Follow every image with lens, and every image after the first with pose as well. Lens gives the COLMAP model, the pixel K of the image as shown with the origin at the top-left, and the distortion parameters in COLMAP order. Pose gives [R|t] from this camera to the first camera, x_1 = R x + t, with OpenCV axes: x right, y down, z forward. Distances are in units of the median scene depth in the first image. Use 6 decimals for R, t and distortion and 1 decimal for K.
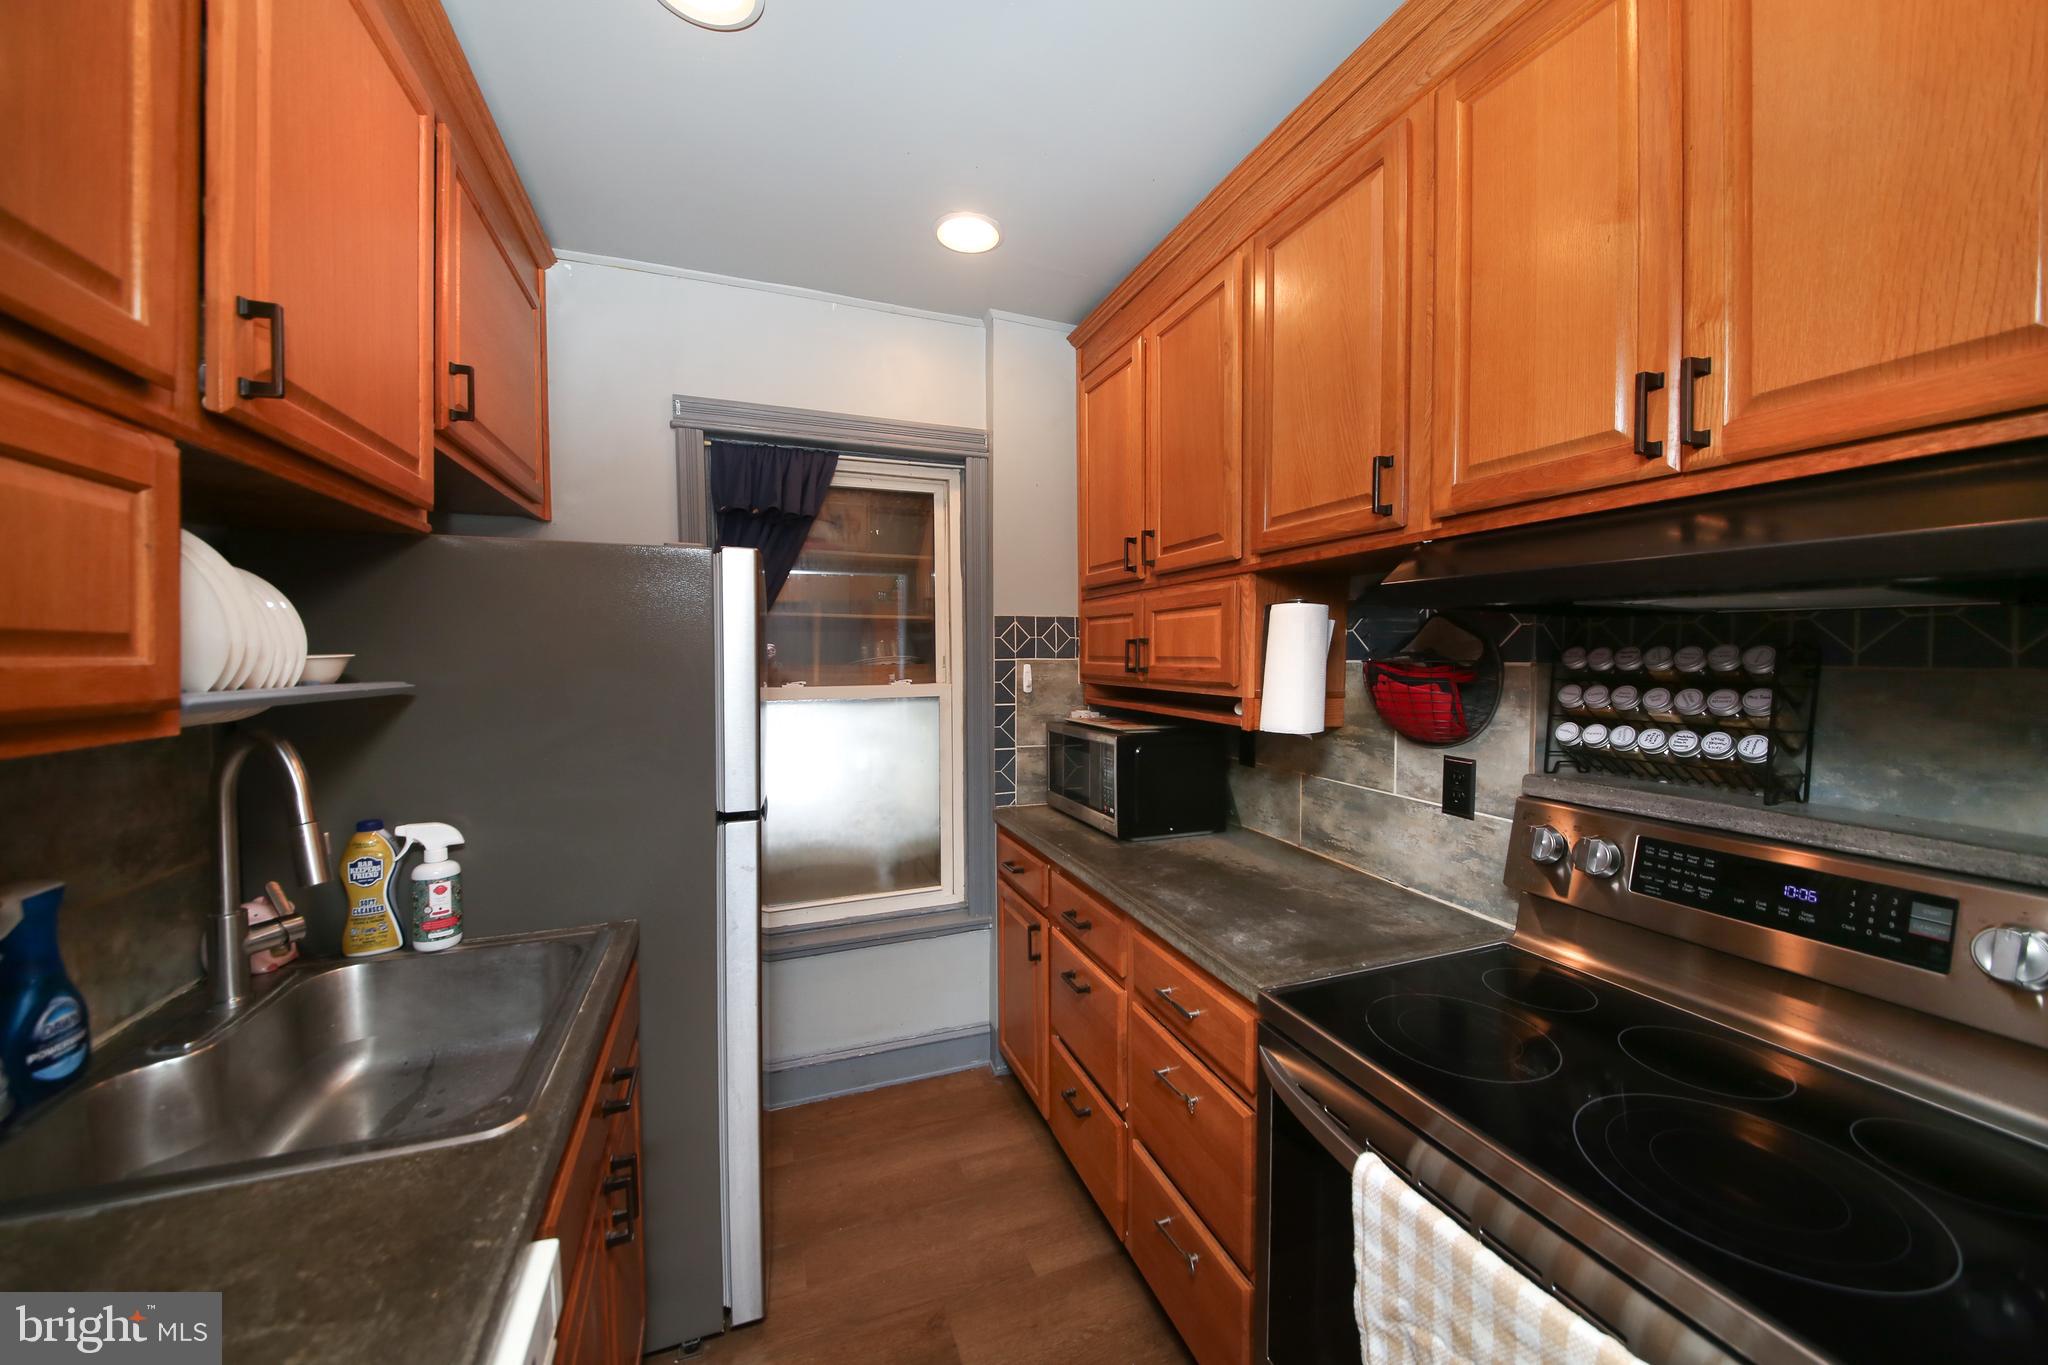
lens RADIAL K [[734.1, 0, 1030.2], [0, 734.1, 666.2], [0, 0, 1]] dist [0.030078, -0.022226]
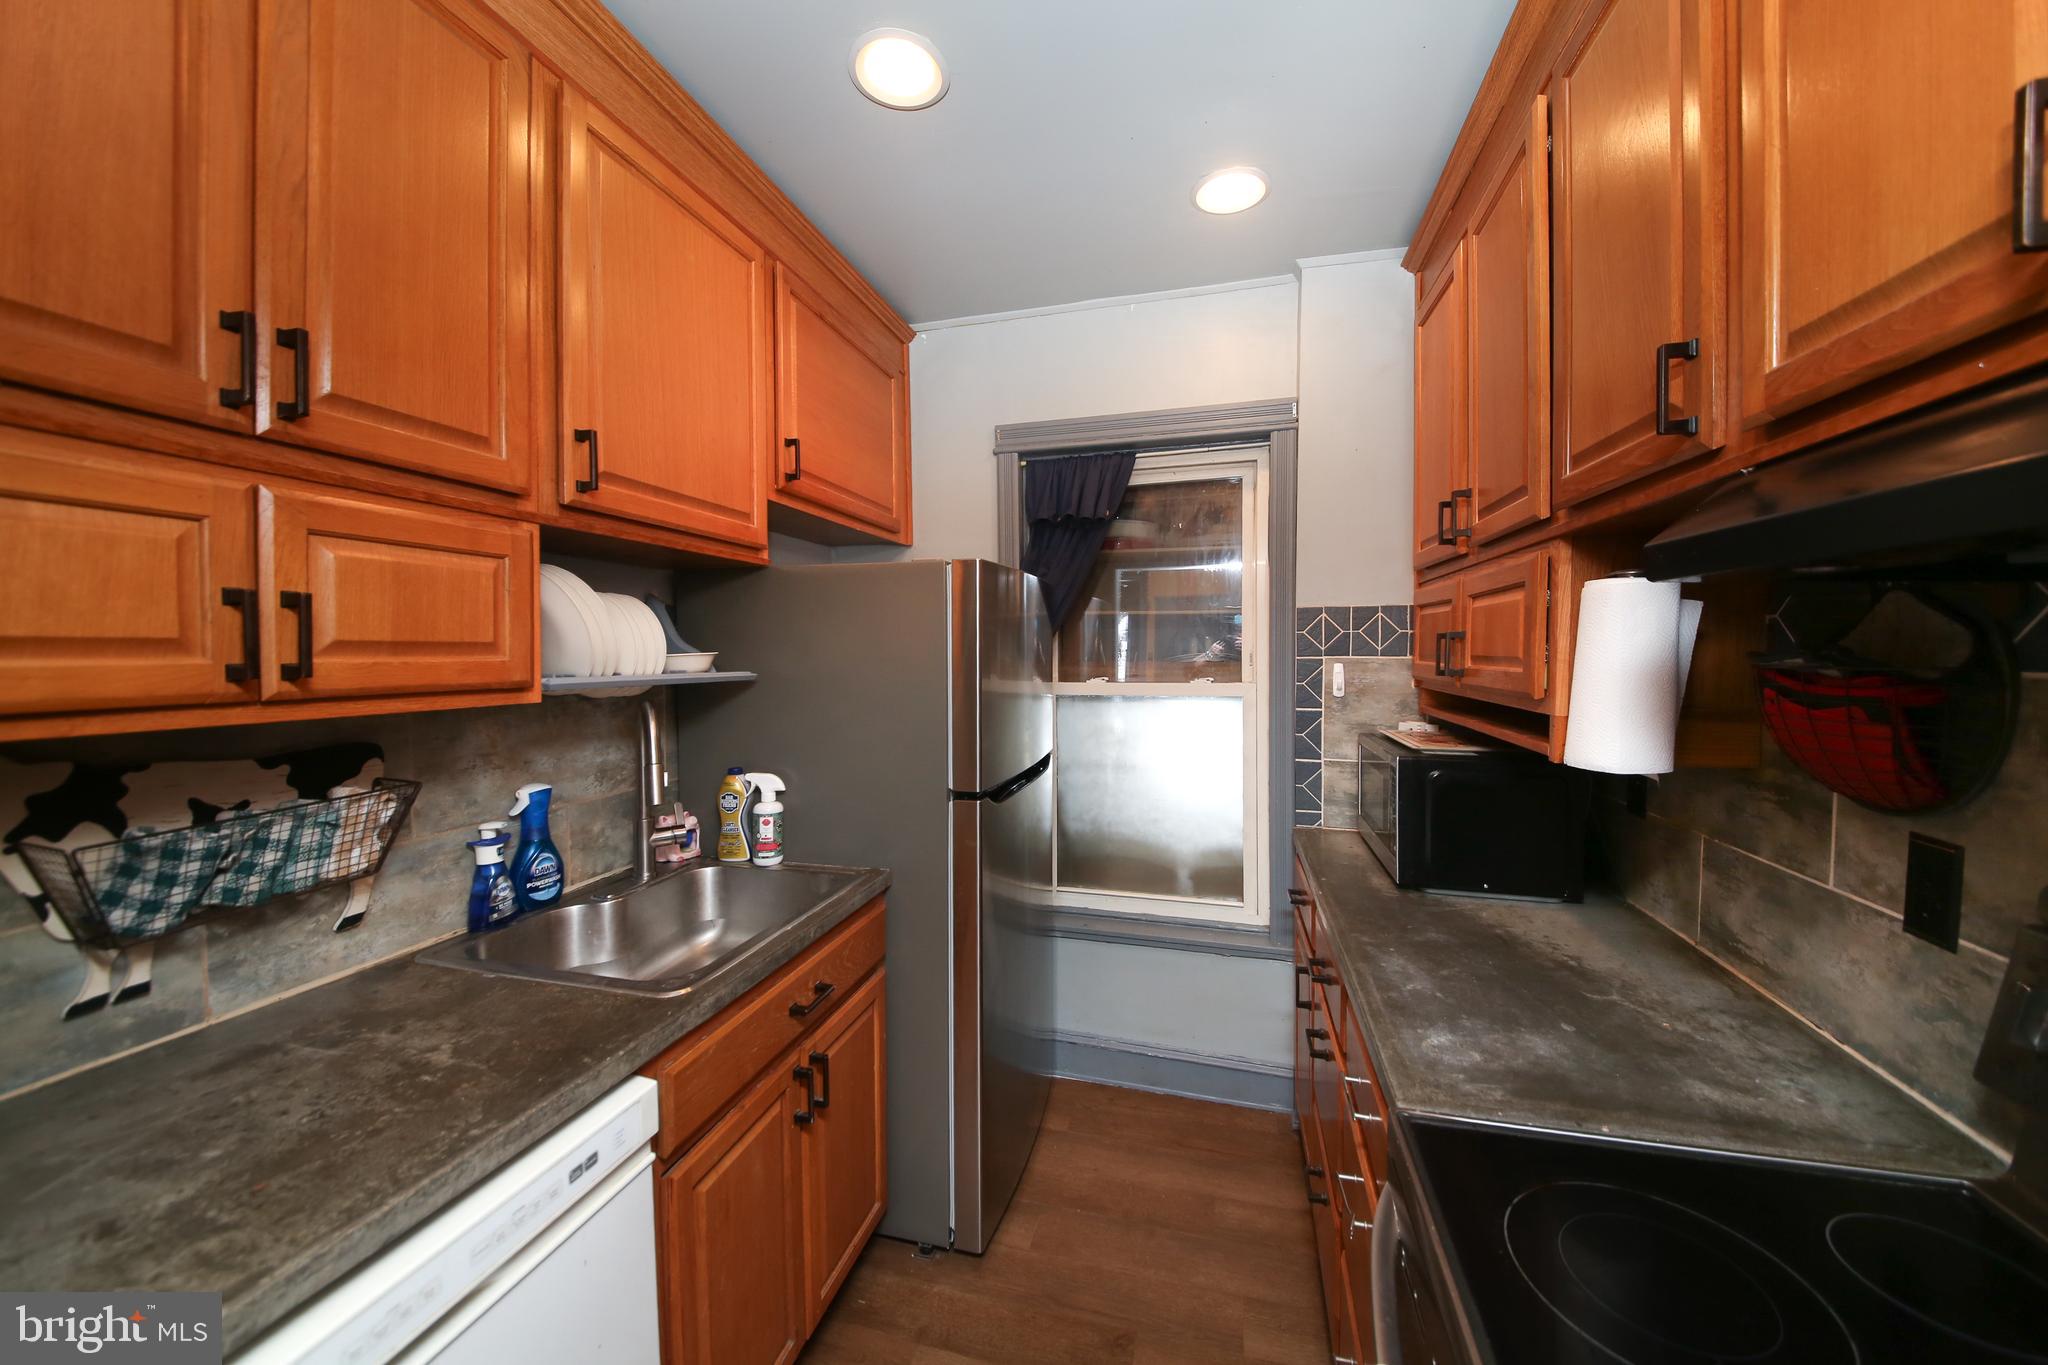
lens RADIAL K [[750.6, 0, 1021.3], [0, 750.6, 663.6], [0, 0, 1]] dist [0.021612, -0.015362]
pose [[0.803114, 0.010752, -0.595729, 0.297921], [-0.008748, 0.999942, 0.006254, -0.006125], [0.595761, 0.000189, 0.803161, 0.106227]]
